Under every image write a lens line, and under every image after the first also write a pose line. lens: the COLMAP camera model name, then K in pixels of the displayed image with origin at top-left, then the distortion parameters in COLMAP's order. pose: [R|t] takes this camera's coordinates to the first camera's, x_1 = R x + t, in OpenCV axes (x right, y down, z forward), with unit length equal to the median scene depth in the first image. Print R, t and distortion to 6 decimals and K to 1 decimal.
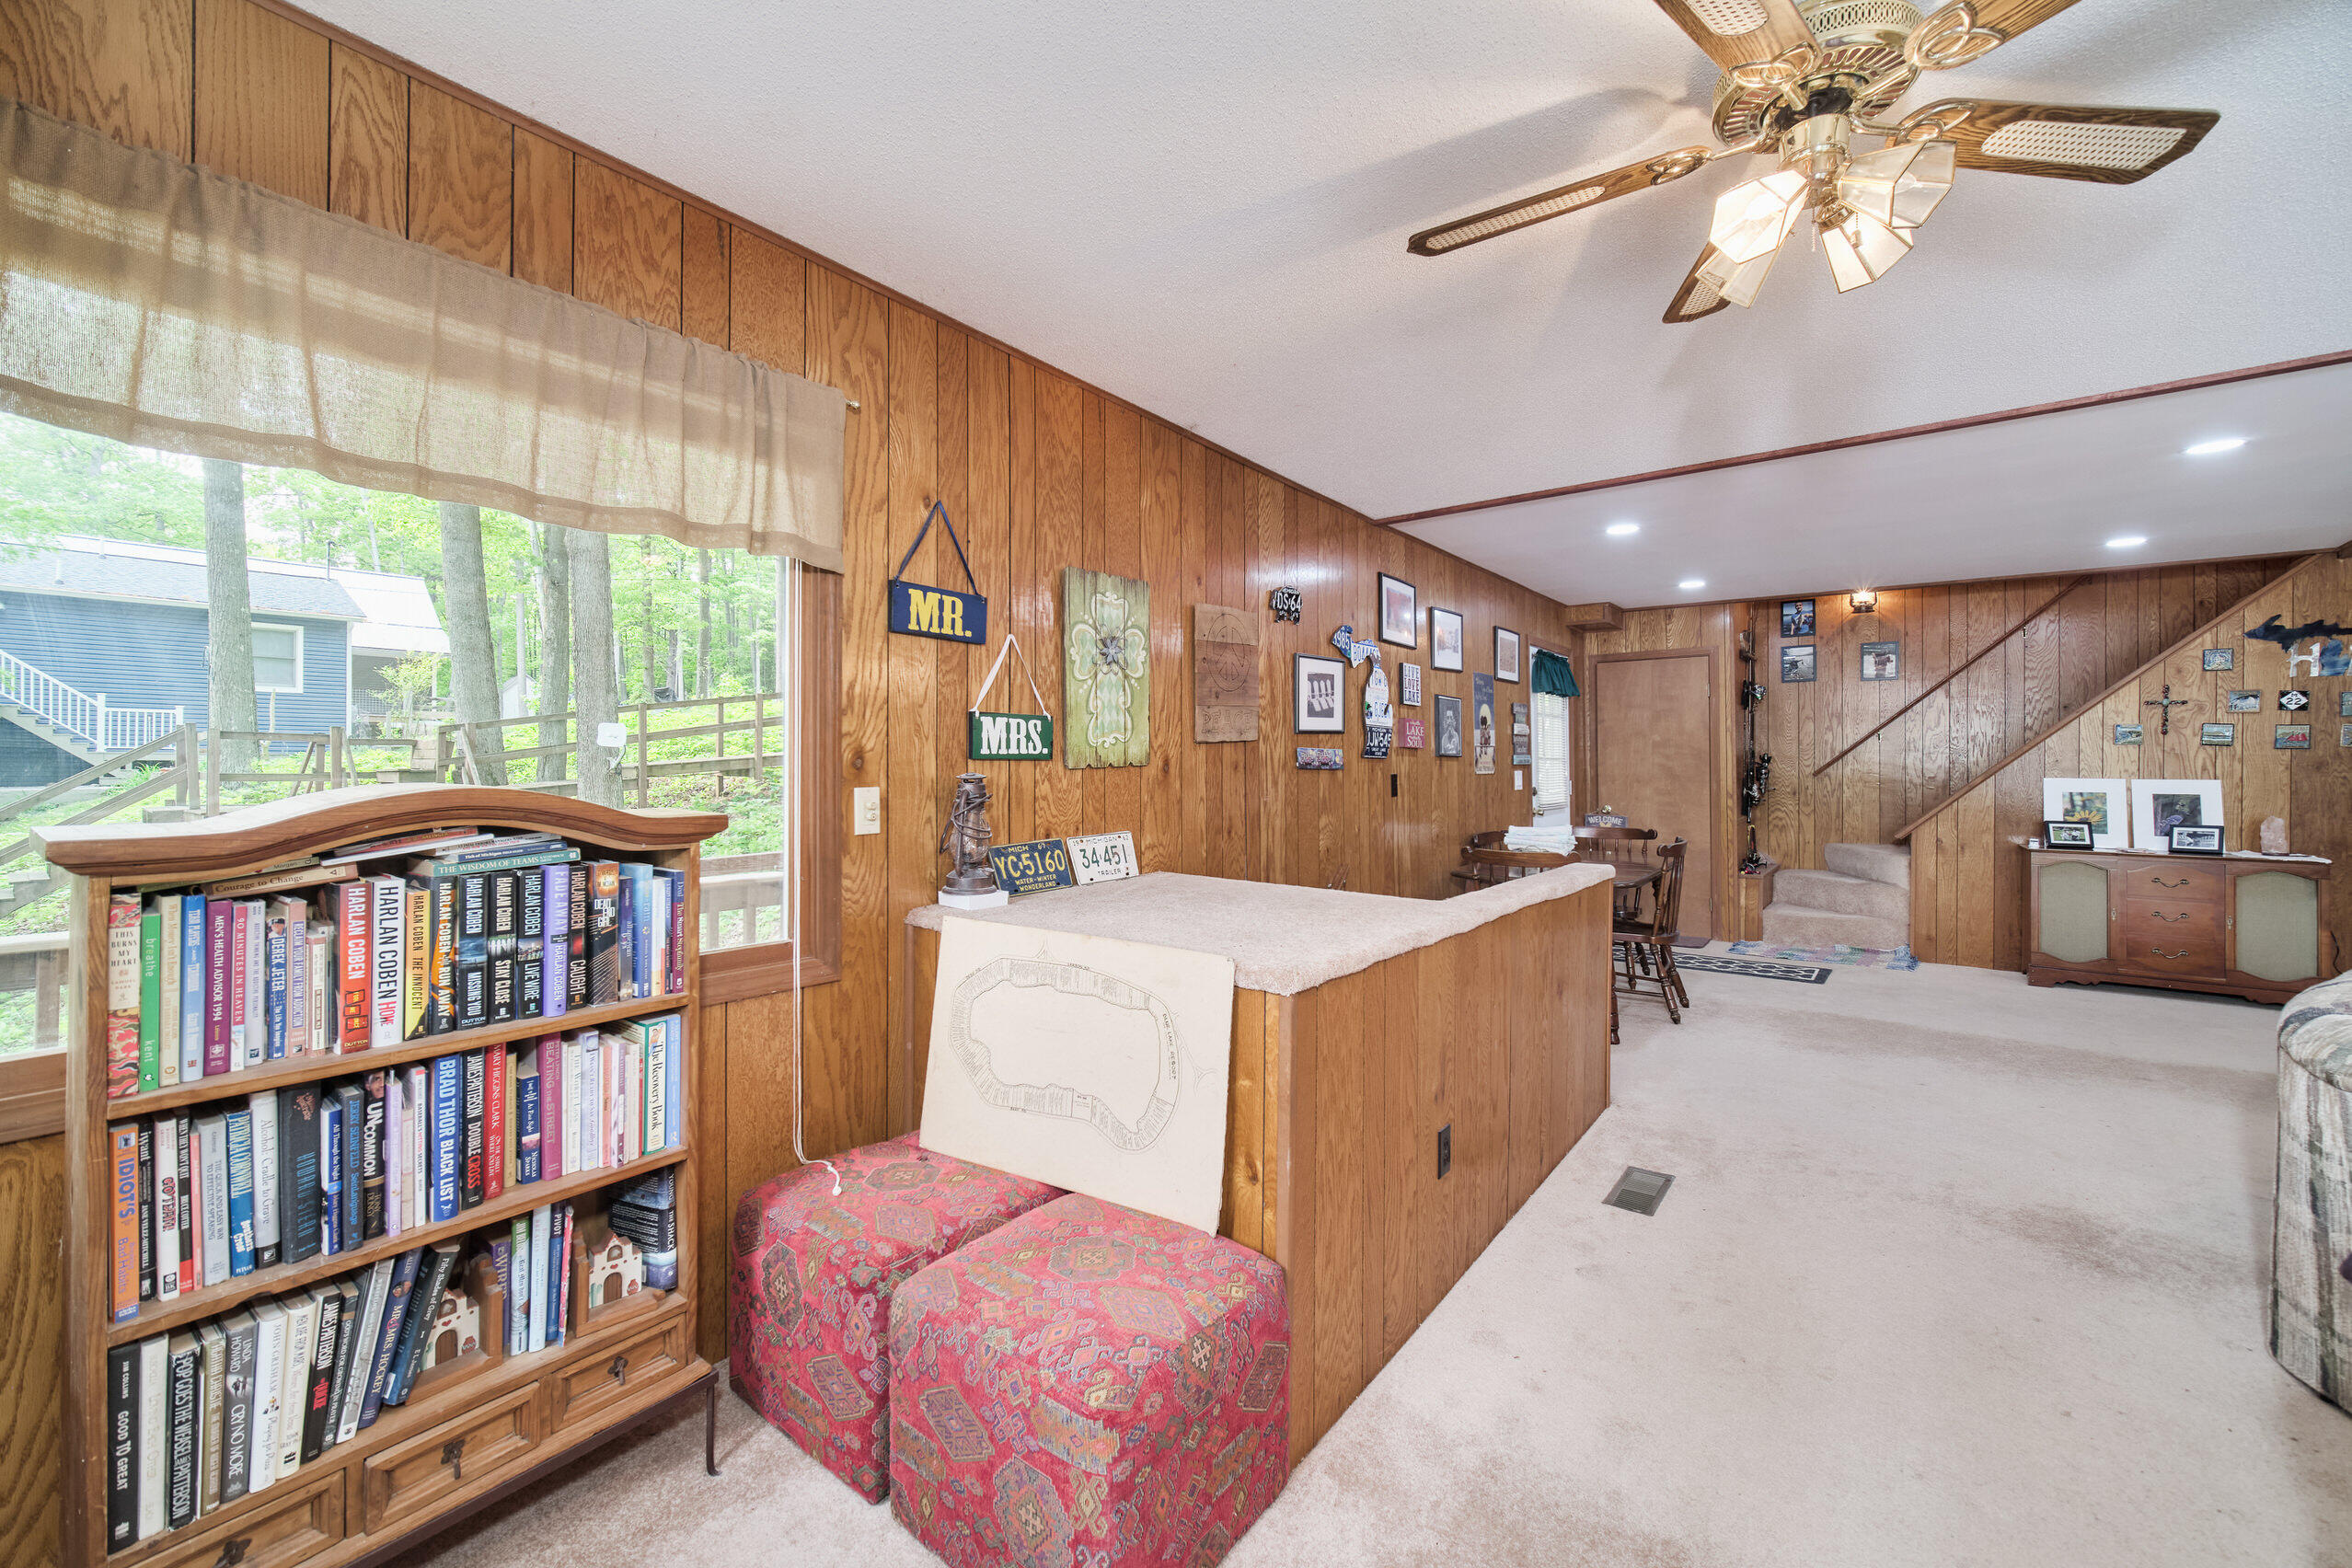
lens RADIAL K [[947.4, 0, 1174.5], [0, 947.4, 774.7], [0, 0, 1]] dist [0.001052, 0.000339]
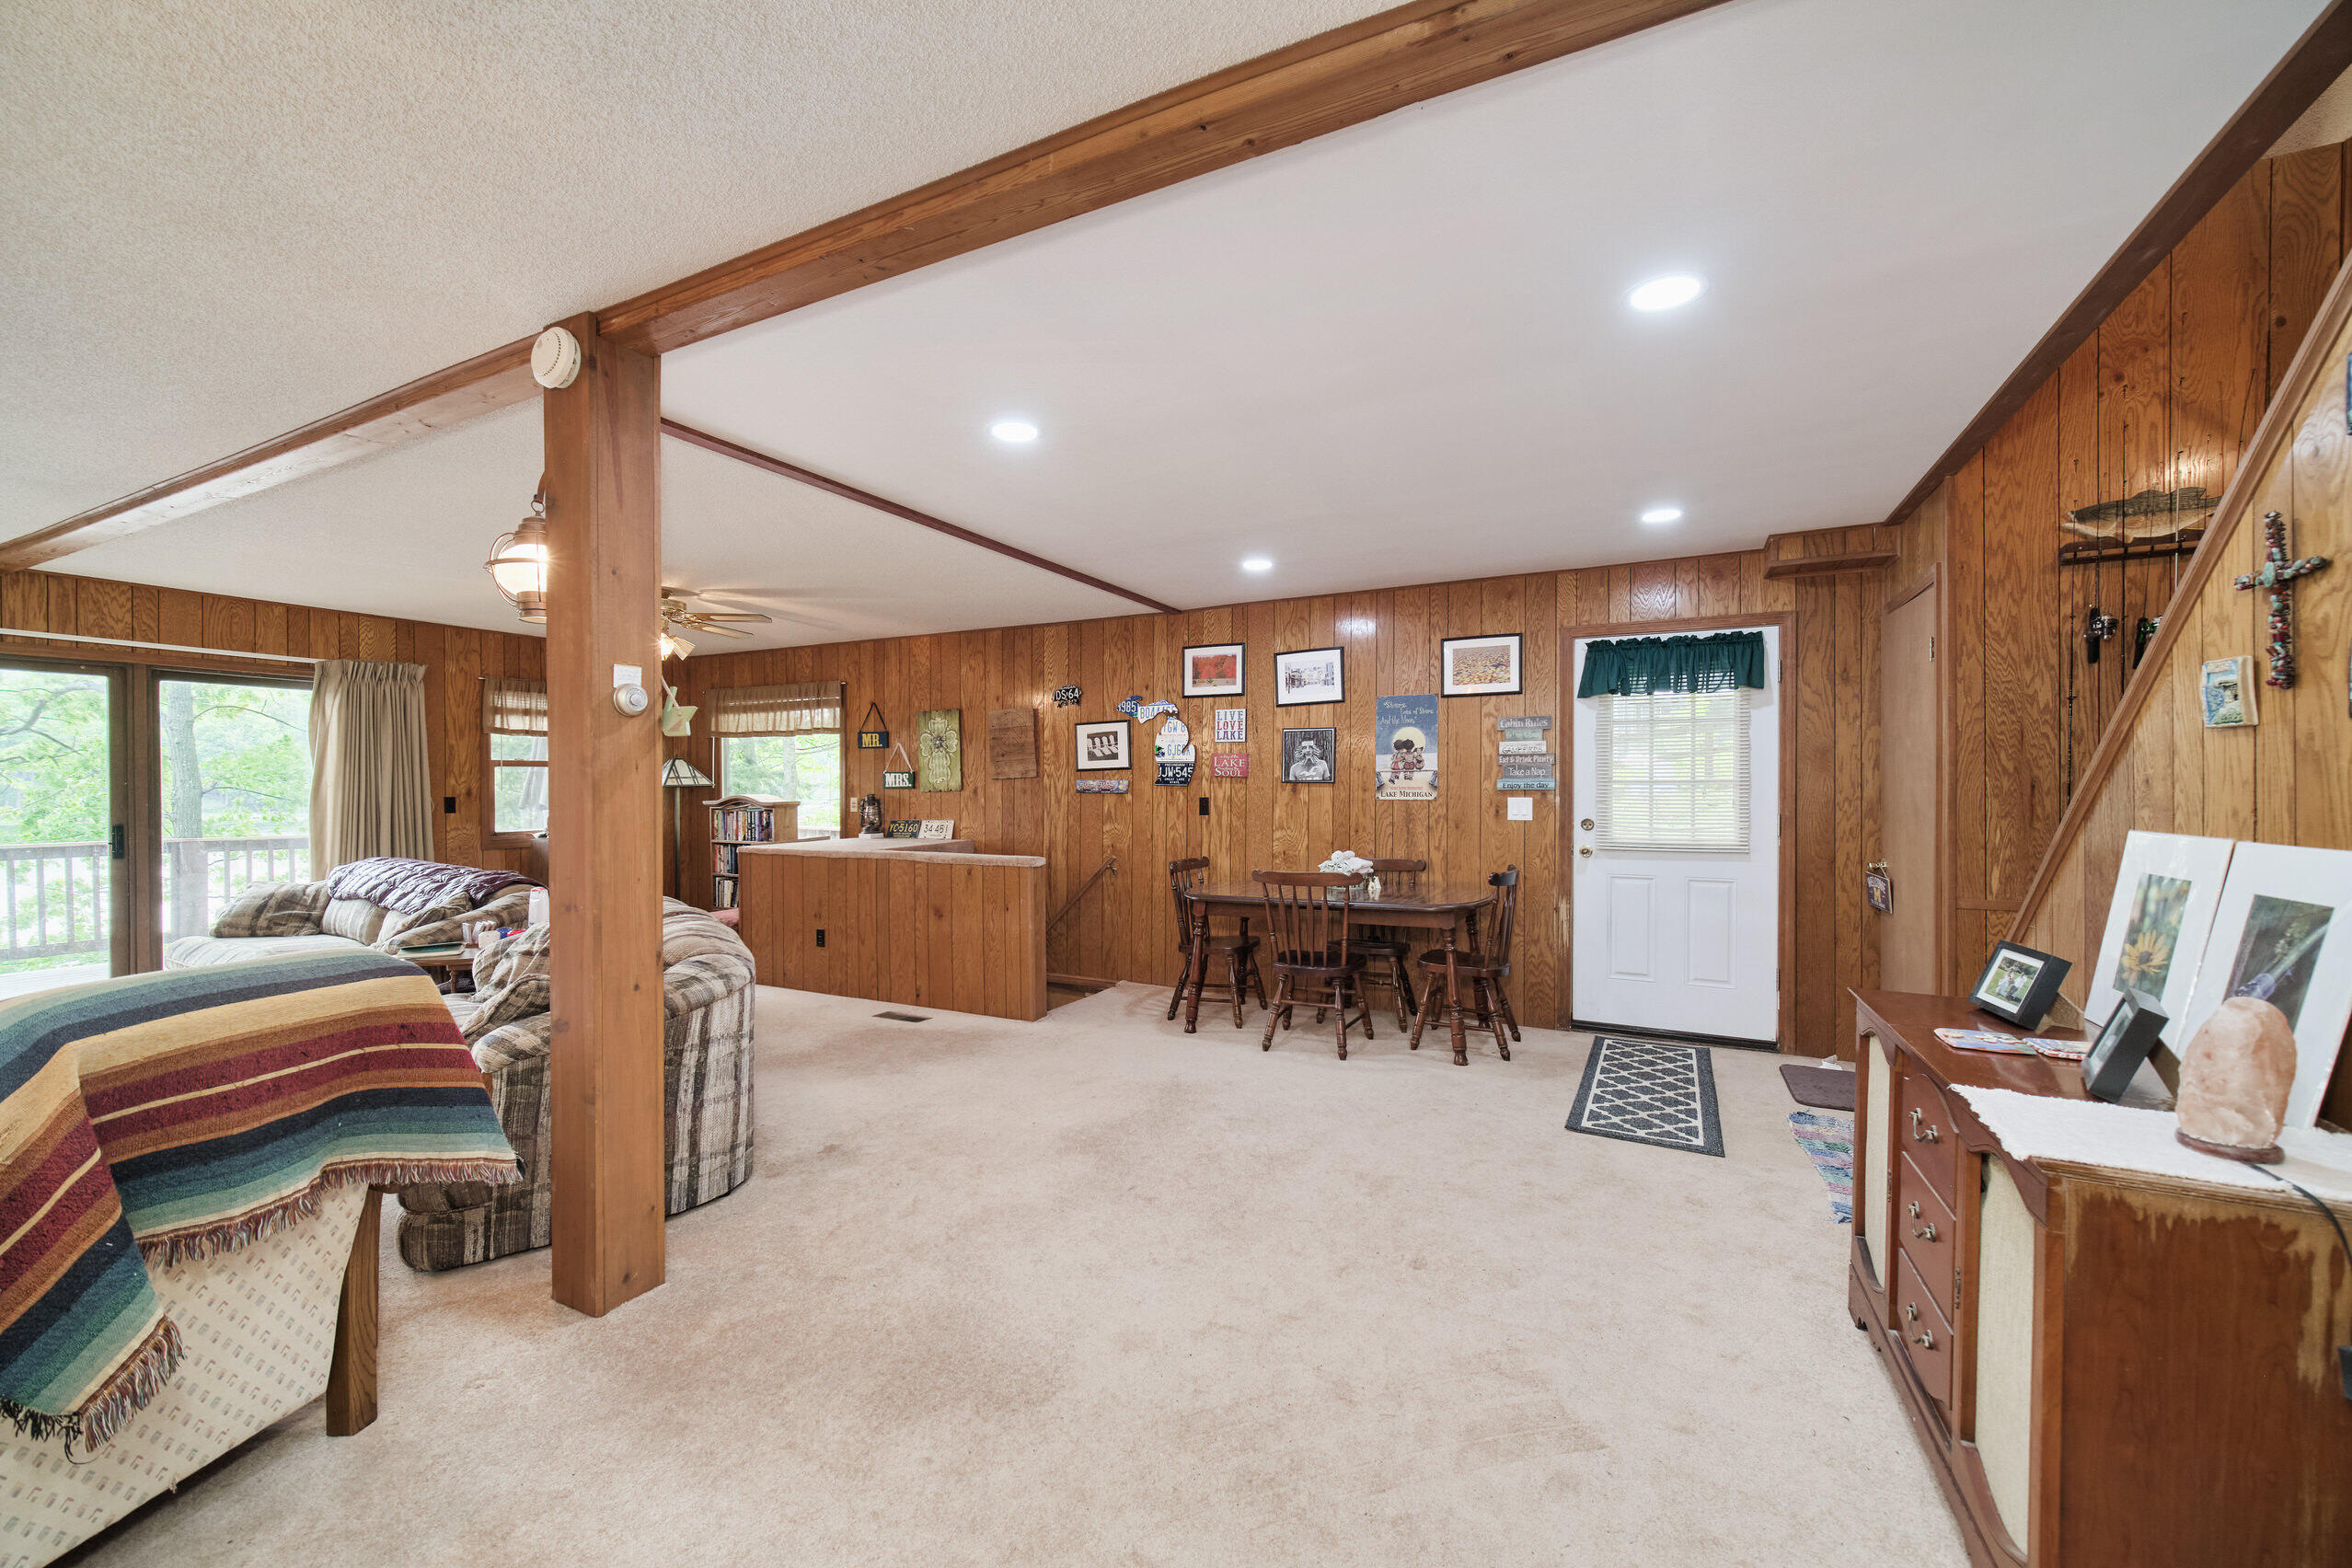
lens RADIAL K [[924.9, 0, 1172.8], [0, 924.9, 792.1], [0, 0, 1]] dist [0.000162, 0.000083]
pose [[0.193828, 0.002067, -0.981033, 1.703140], [-0.009219, 0.999957, 0.000285, -0.009519], [0.980992, 0.008988, 0.193839, 0.830998]]
